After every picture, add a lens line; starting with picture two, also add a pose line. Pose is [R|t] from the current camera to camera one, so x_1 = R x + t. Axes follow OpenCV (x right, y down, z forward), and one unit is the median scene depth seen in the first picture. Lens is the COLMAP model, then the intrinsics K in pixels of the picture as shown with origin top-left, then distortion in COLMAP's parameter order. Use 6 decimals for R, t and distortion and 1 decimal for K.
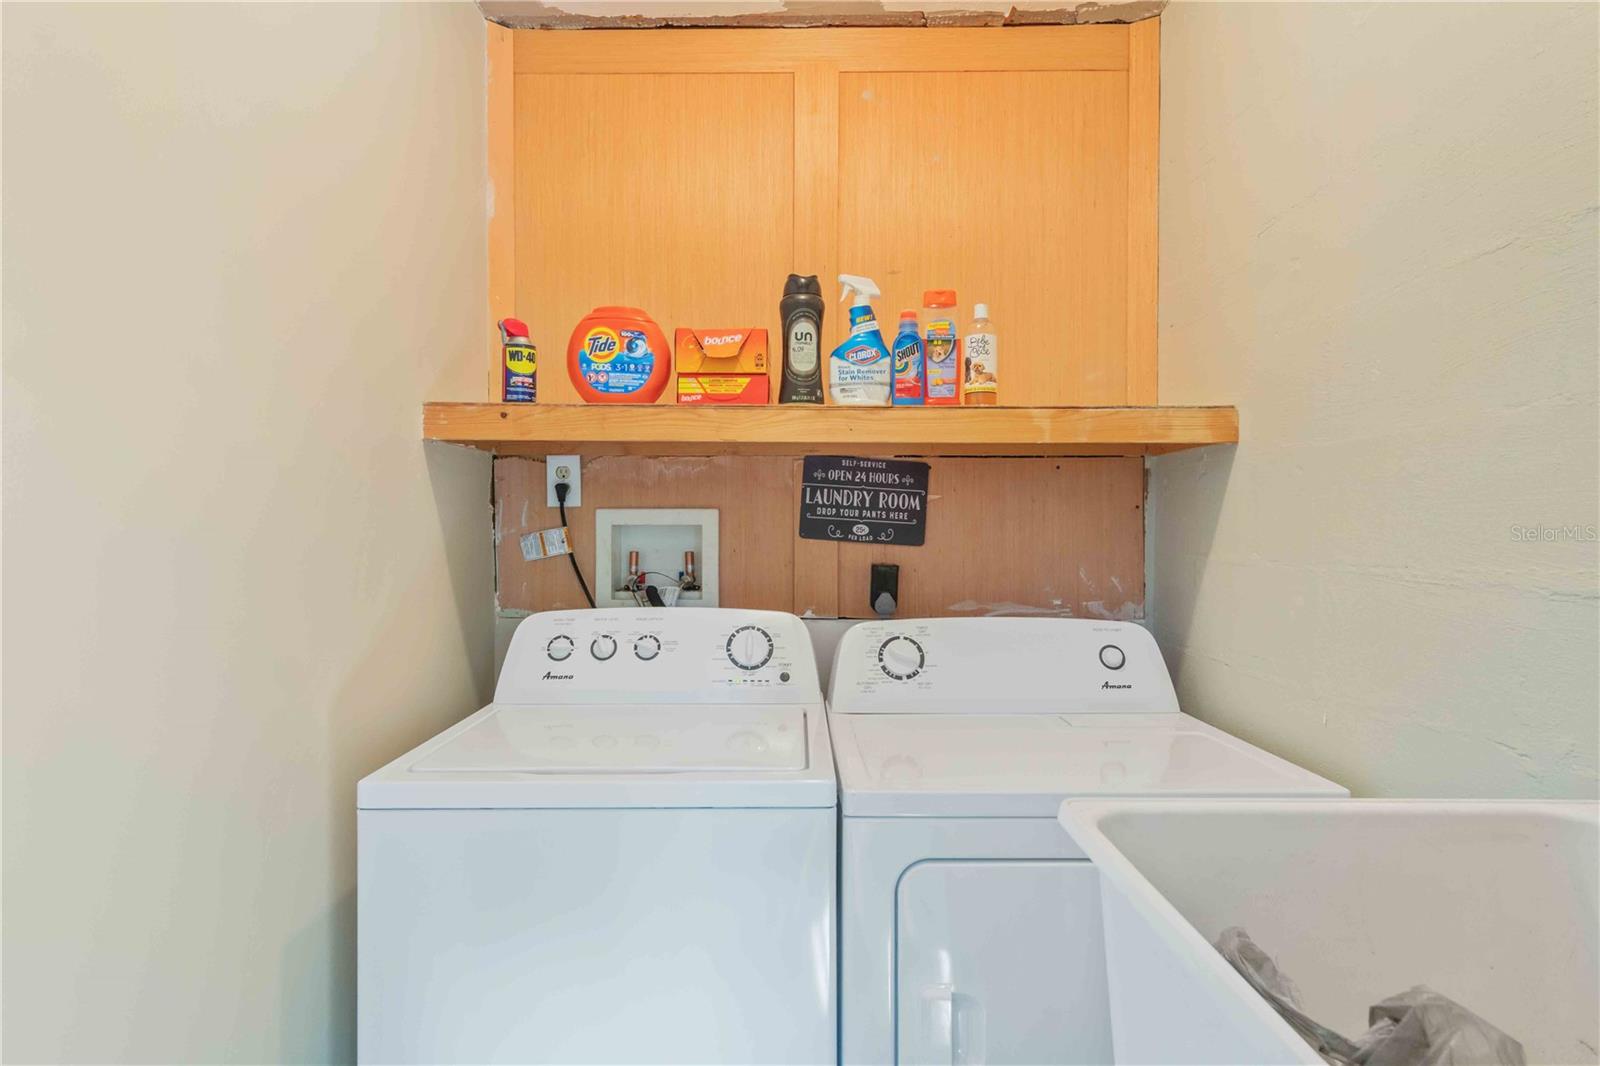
lens RADIAL K [[844.8, 0, 803.7], [0, 844.8, 529.2], [0, 0, 1]] dist [0.003410, 0.002052]
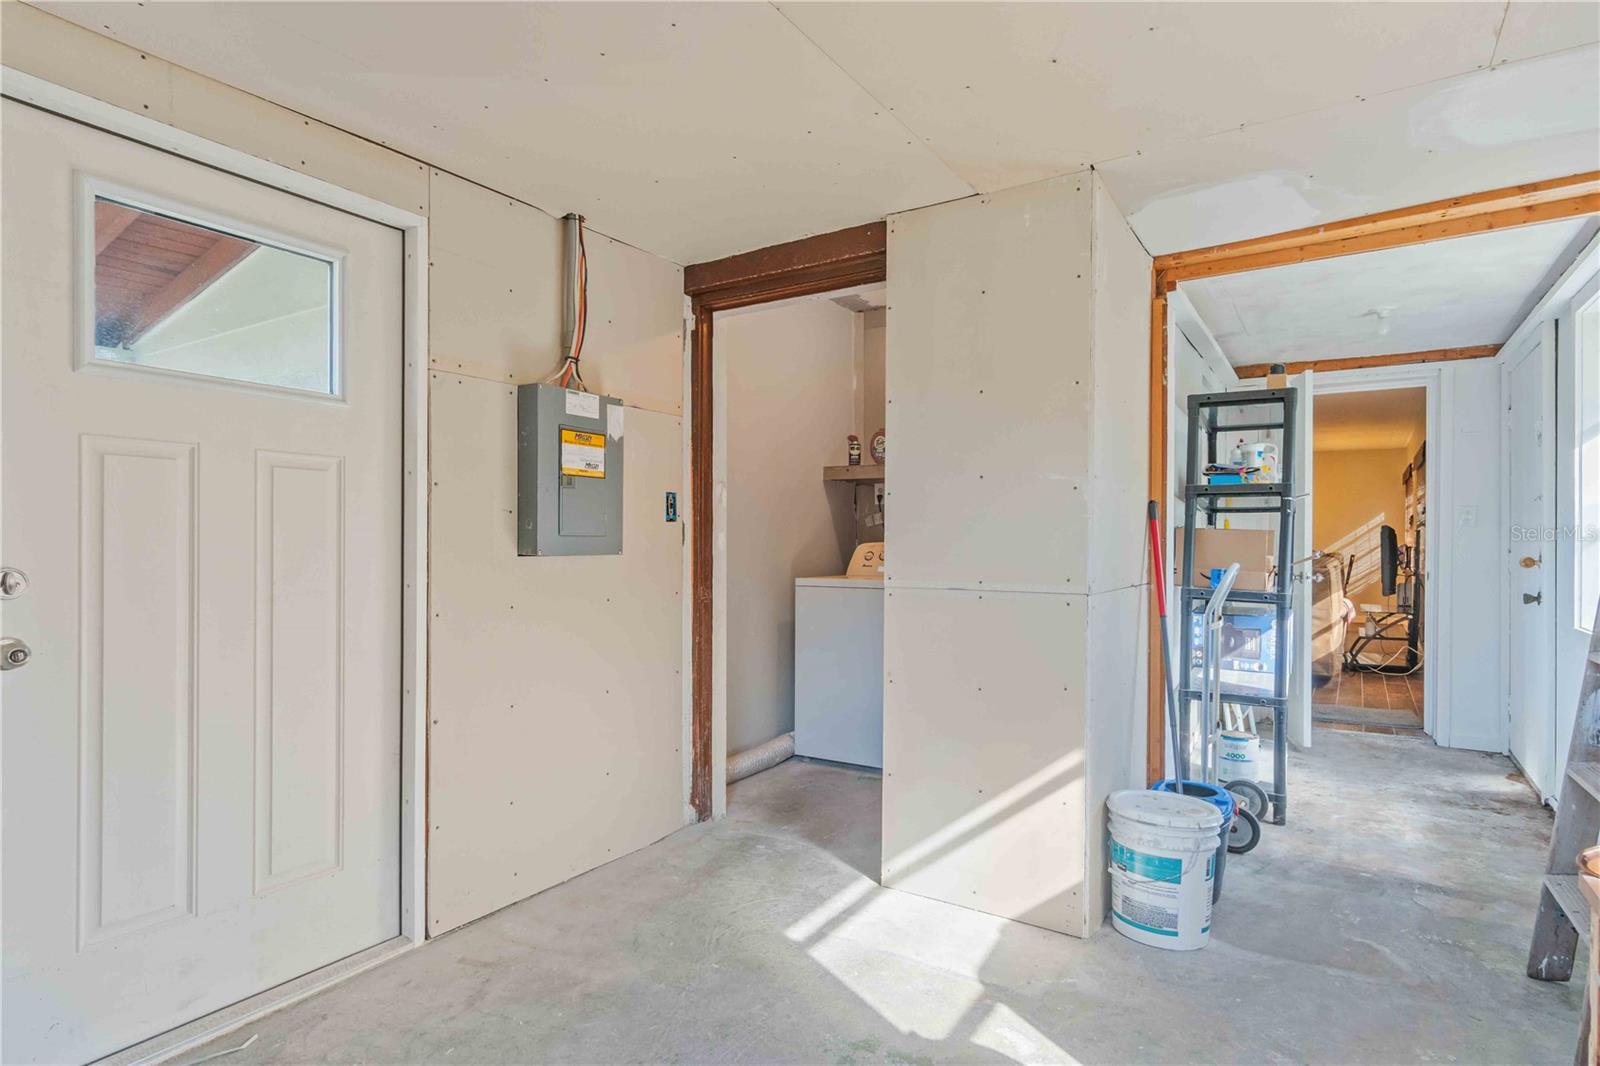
lens RADIAL K [[844.8, 0, 803.7], [0, 844.8, 529.2], [0, 0, 1]] dist [0.003410, 0.002052]
pose [[0.846415, -0.006929, -0.532479, 0.979712], [-0.004685, 0.999780, -0.020457, 0.114362], [0.532504, 0.019810, 0.846196, -1.400170]]
